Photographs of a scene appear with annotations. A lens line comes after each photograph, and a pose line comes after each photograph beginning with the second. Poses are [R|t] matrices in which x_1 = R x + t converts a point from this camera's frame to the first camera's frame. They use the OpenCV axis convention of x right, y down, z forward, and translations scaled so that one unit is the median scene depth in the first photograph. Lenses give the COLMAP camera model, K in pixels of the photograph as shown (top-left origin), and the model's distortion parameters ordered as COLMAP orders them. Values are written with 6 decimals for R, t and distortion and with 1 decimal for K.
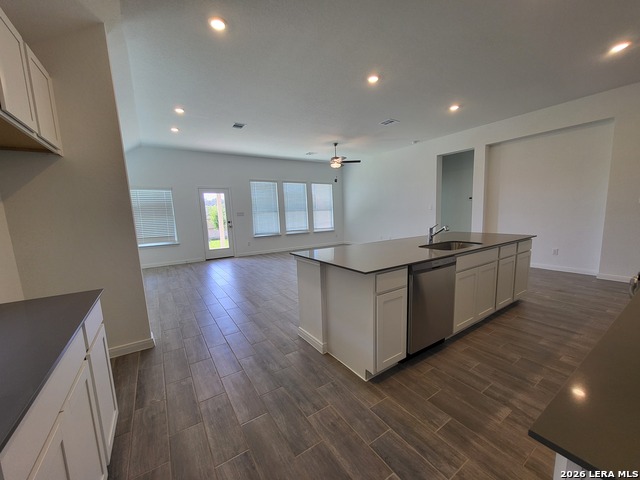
lens RADIAL K [[252.9, 0, 324.3], [0, 252.9, 245.5], [0, 0, 1]] dist [0.002432, 0.000033]
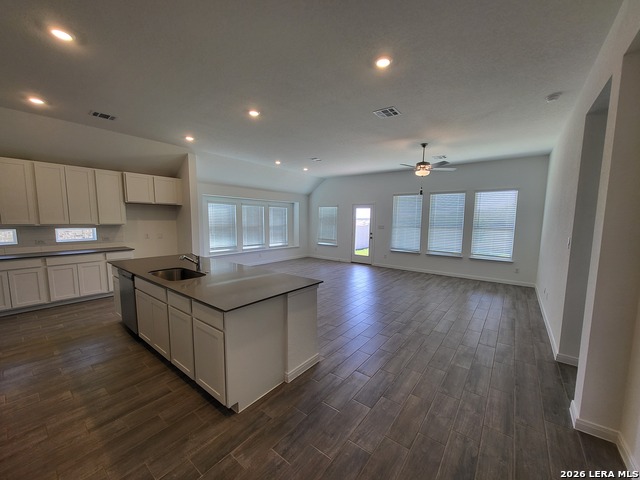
lens RADIAL K [[252.9, 0, 324.0], [0, 252.9, 239.3], [0, 0, 1]] dist [0.002432, 0.000033]
pose [[0.317468, 0.113182, -0.941490, 0.577956], [-0.156407, 0.985503, 0.065733, -0.102489], [0.935281, 0.126387, 0.330568, 0.415472]]
